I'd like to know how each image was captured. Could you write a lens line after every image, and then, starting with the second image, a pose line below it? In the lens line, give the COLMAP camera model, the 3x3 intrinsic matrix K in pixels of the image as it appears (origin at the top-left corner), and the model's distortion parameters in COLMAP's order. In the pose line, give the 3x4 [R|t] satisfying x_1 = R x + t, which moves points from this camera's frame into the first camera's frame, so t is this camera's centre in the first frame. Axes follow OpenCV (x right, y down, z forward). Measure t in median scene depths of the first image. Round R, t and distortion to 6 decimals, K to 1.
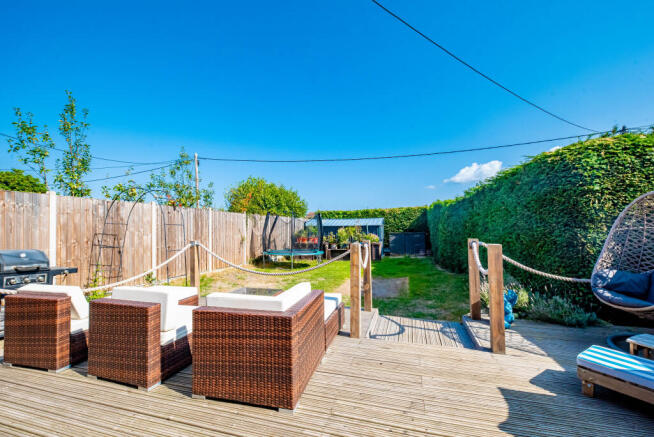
lens RADIAL K [[281.3, 0, 326.1], [0, 281.3, 219.0], [0, 0, 1]] dist [-0.000130, -0.000017]
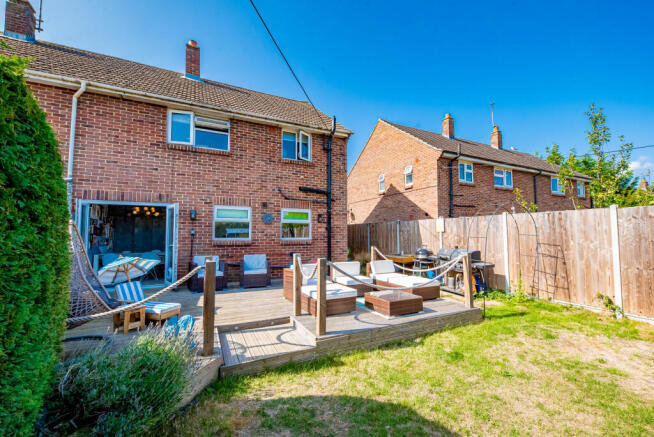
lens RADIAL K [[264.9, 0, 325.3], [0, 264.9, 219.7], [0, 0, 1]] dist [-0.000315, -0.000054]
pose [[-0.740734, -0.018578, -0.671542, 0.812451], [0.030945, 0.997613, -0.061731, -0.000105], [0.671085, -0.066507, -0.738391, 1.856131]]
